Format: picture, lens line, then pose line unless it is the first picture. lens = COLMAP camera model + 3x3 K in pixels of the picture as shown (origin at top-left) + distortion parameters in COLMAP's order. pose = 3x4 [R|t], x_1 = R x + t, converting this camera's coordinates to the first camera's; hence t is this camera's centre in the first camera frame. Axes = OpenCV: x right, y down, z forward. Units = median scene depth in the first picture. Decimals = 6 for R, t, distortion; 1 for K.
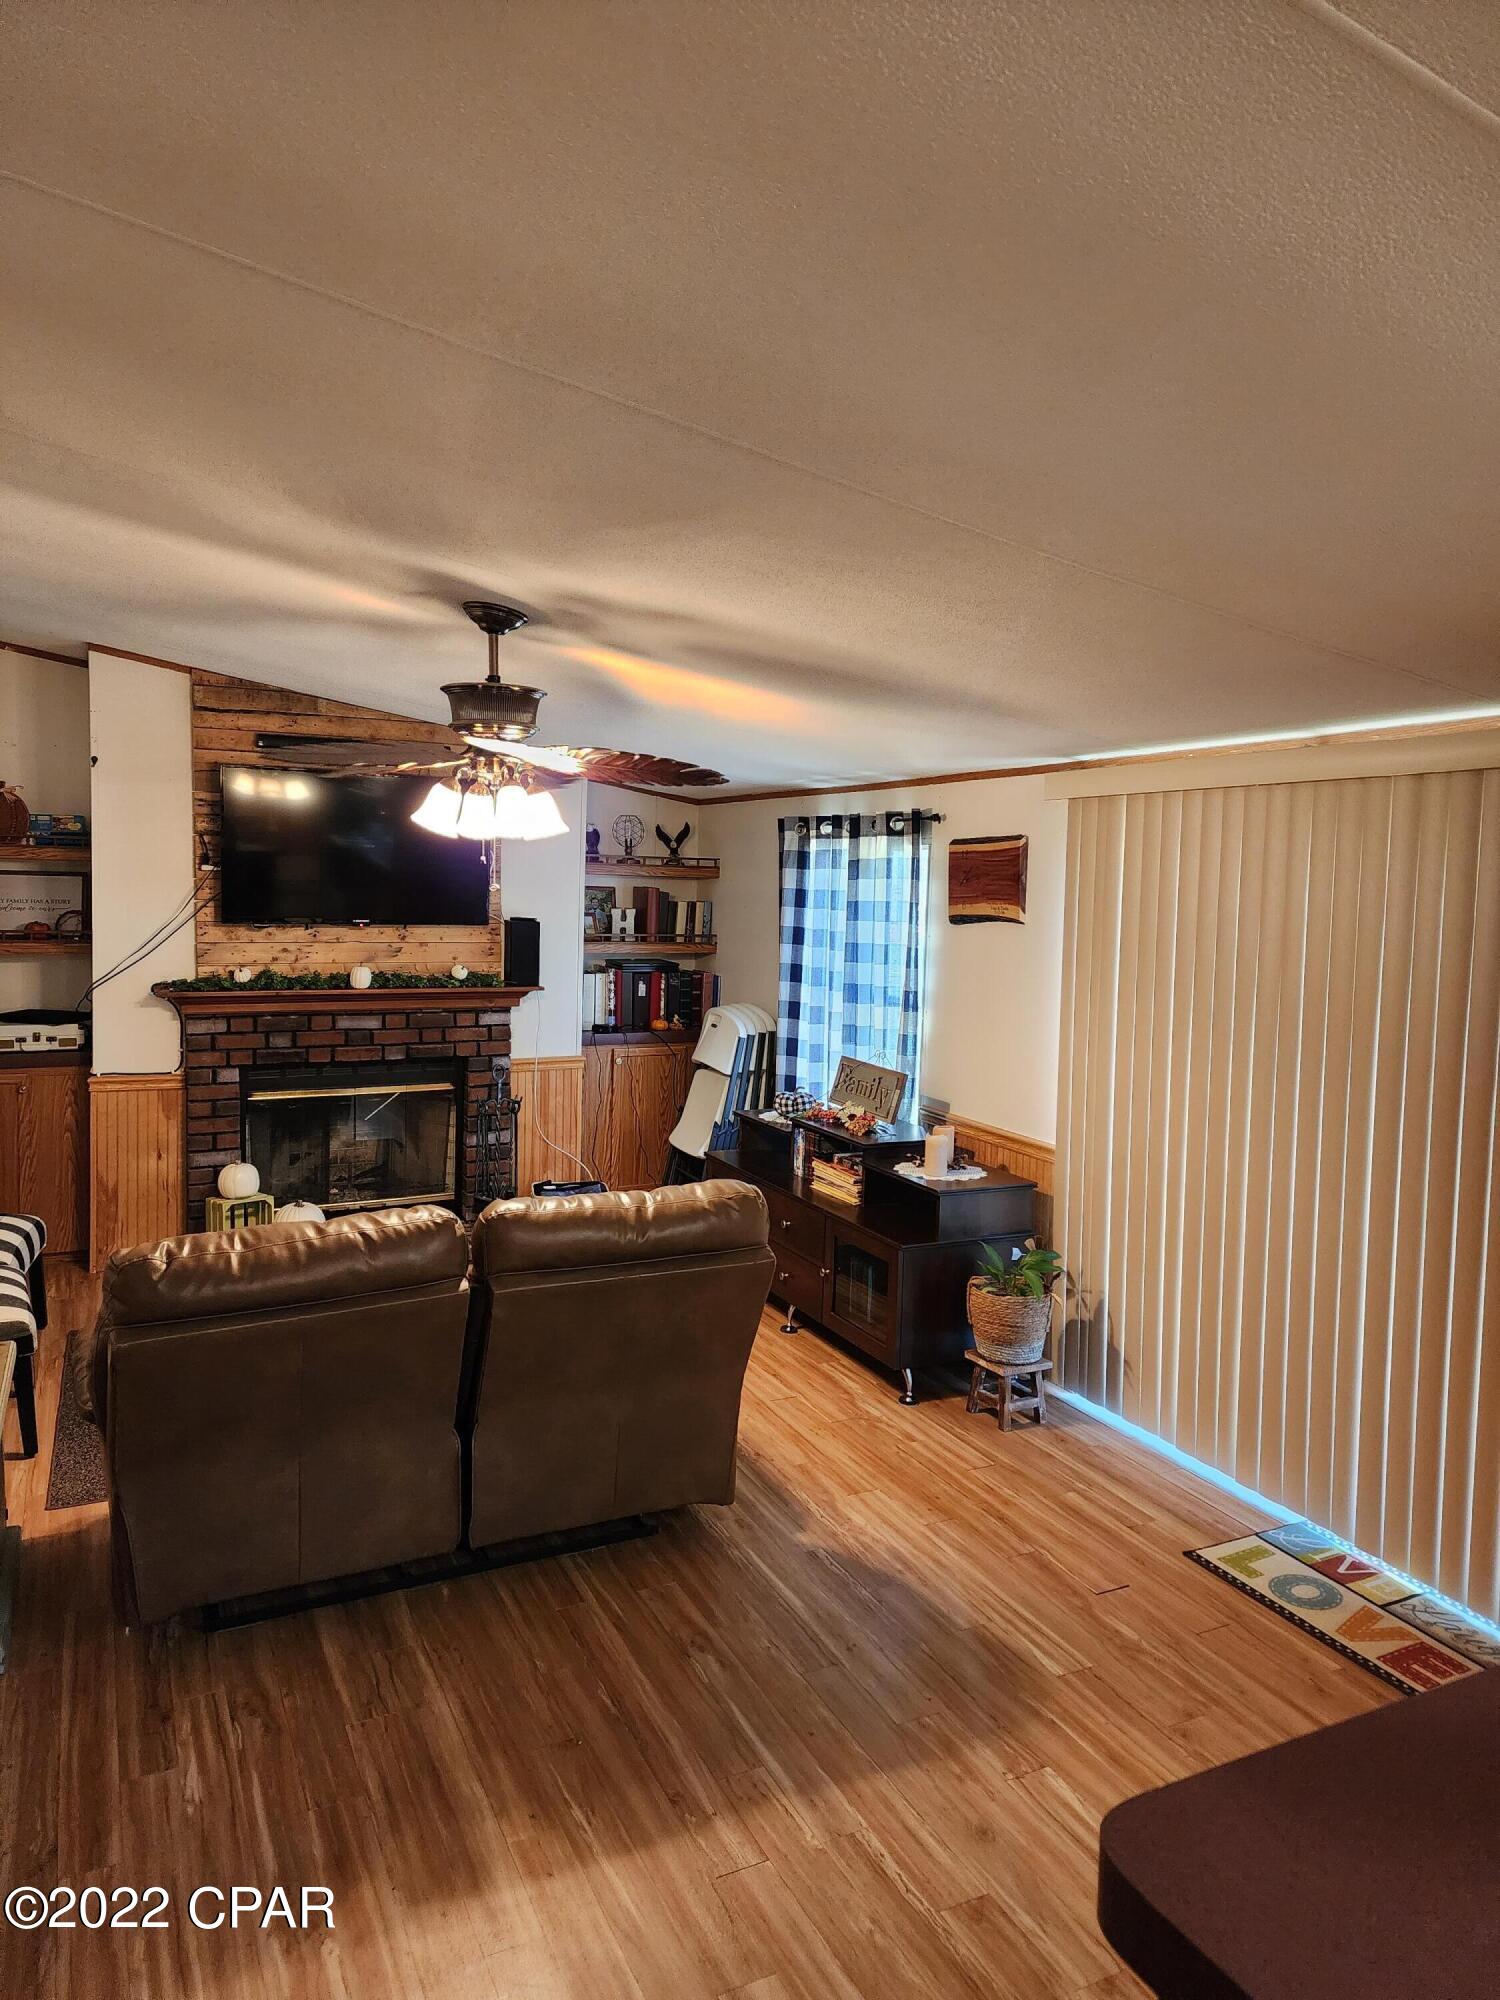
lens RADIAL K [[1345.6, 0, 750.6], [0, 1345.6, 996.7], [0, 0, 1]] dist [-0.012044, -0.000890]
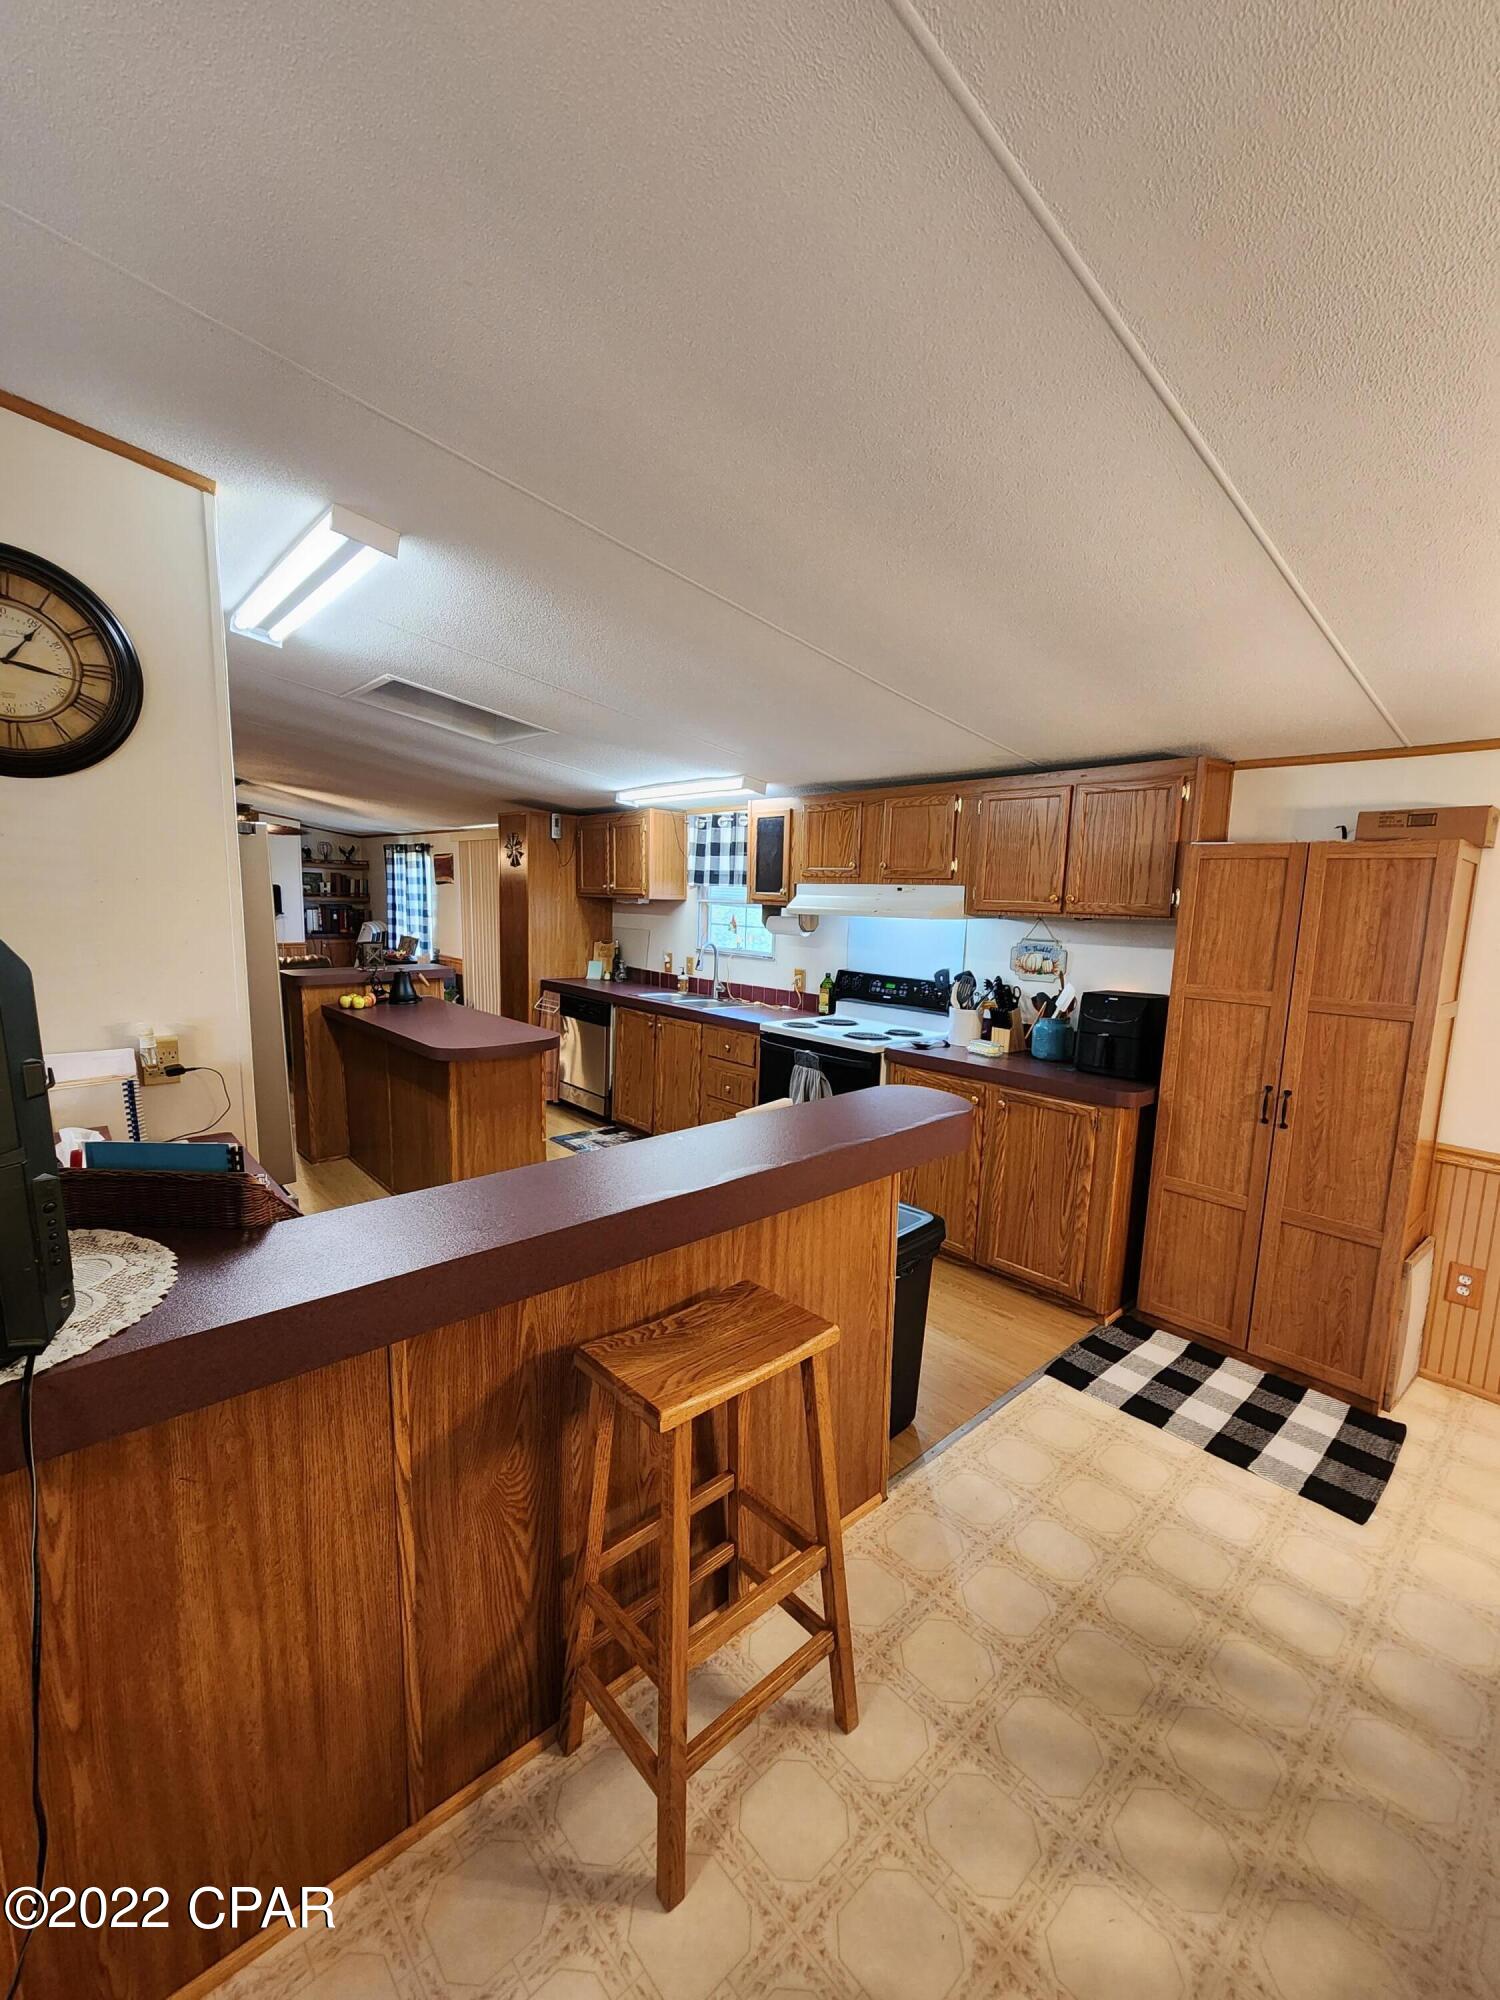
lens RADIAL K [[821.5, 0, 747.1], [0, 821.5, 1010.6], [0, 0, 1]] dist [0.001342, 0.000082]
pose [[0.960330, -0.039189, 0.276098, 0.223490], [0.019702, 0.997137, 0.073003, 0.073035], [-0.278169, -0.064668, 0.958353, -0.639301]]
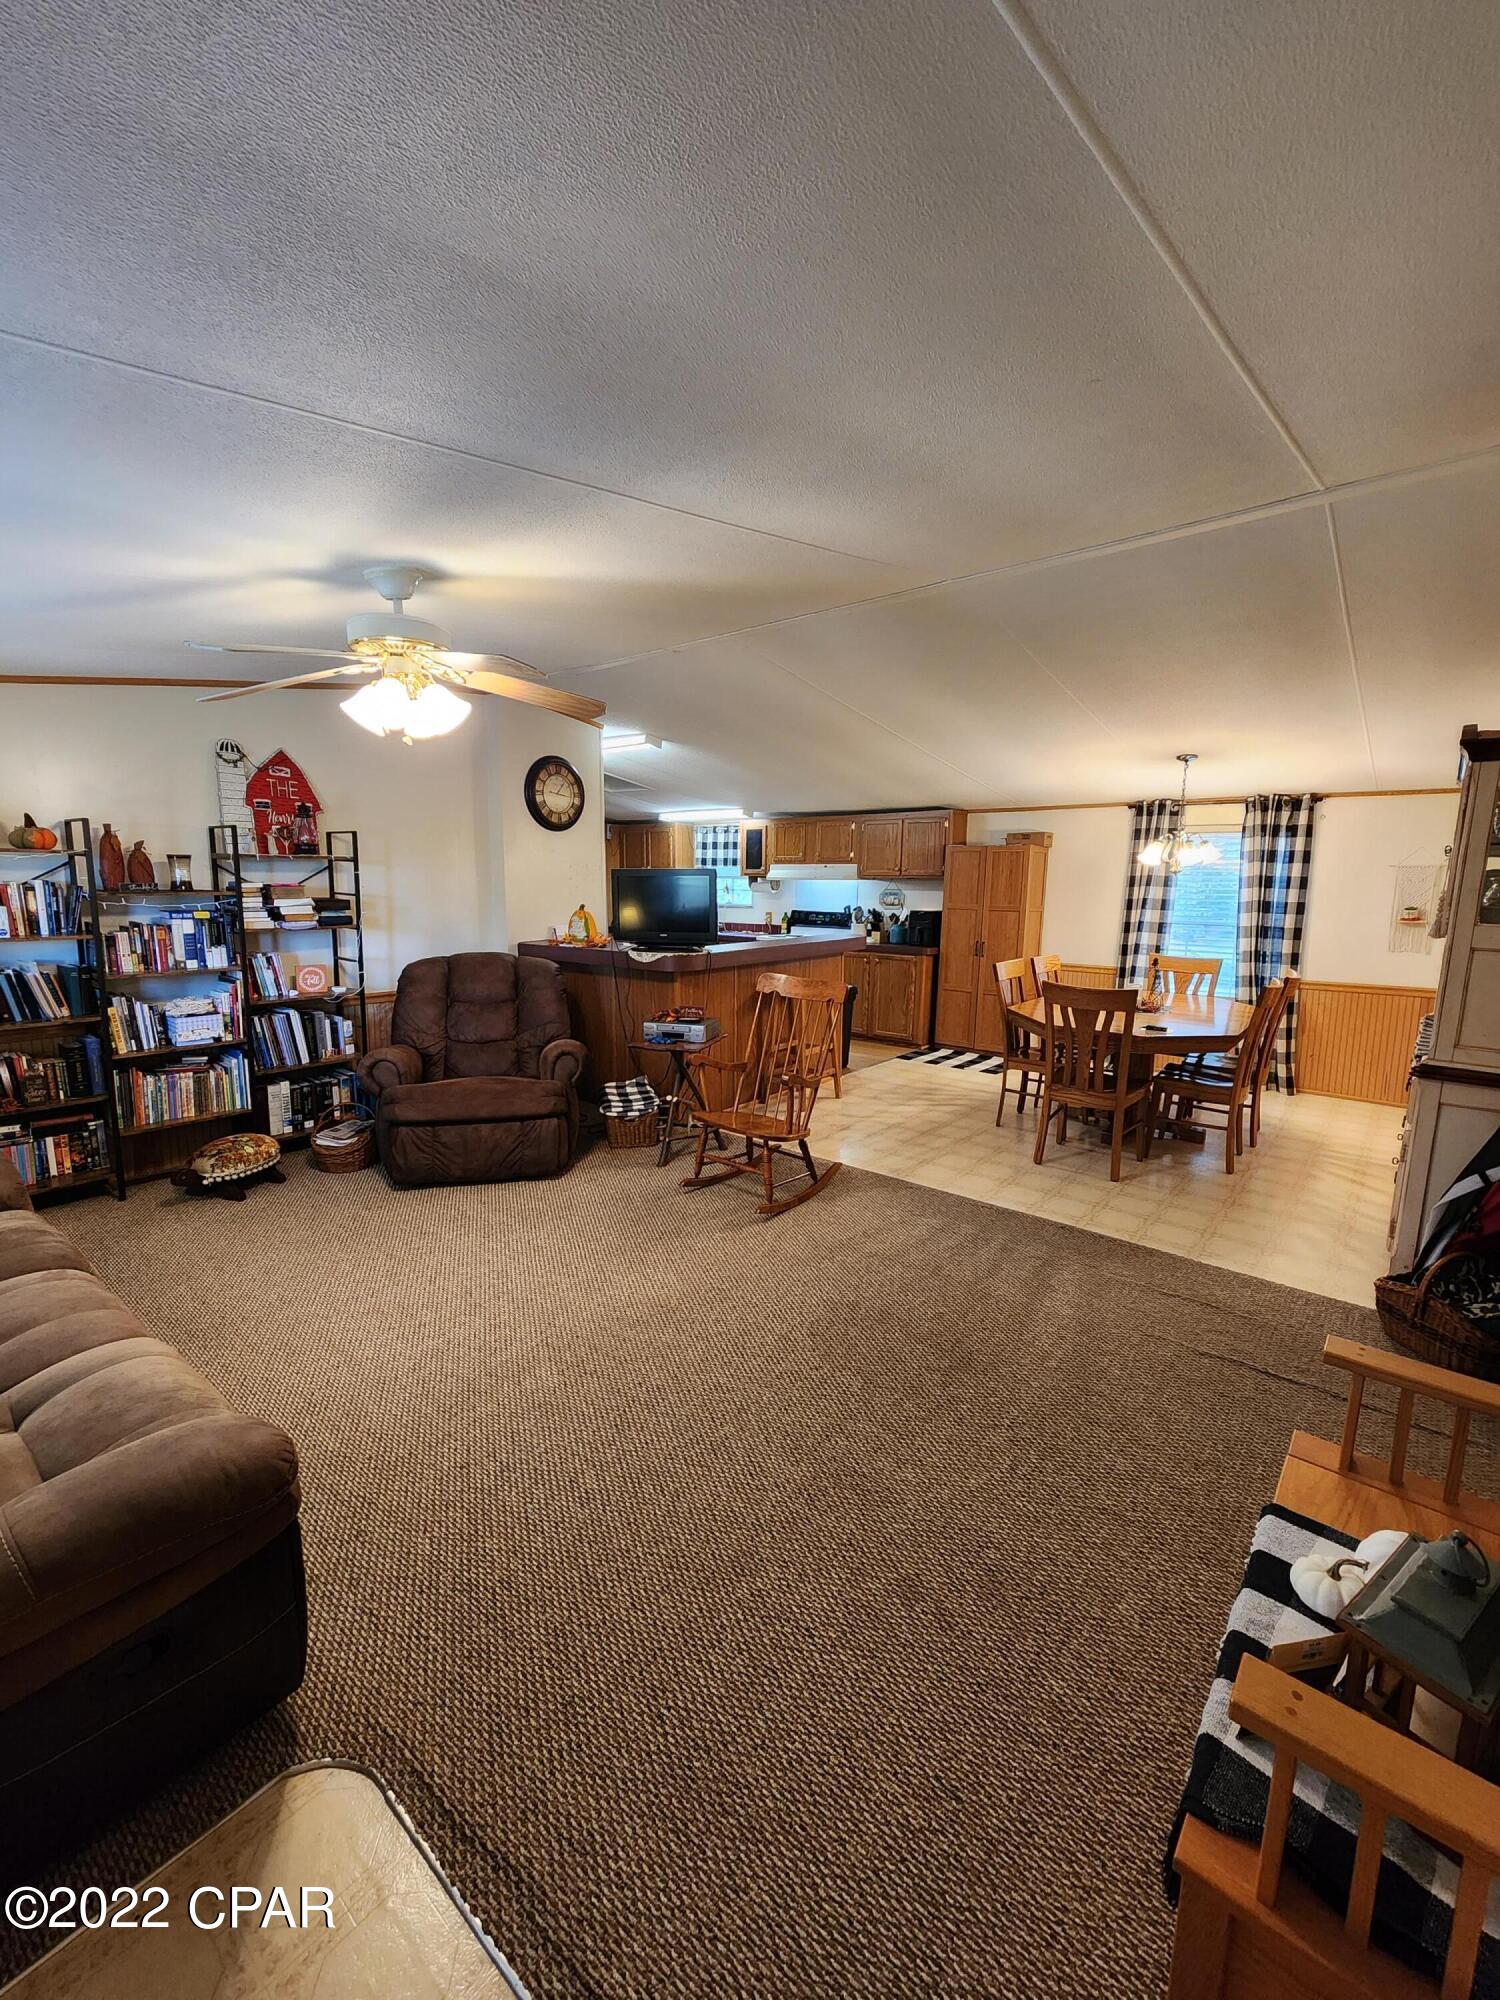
lens RADIAL K [[821.5, 0, 742.3], [0, 821.5, 1001.0], [0, 0, 1]] dist [0.001342, 0.000082]
pose [[0.913843, -0.072257, 0.399587, -0.112576], [0.041882, 0.995565, 0.084245, 0.120898], [-0.403902, -0.060251, 0.912816, -1.161143]]
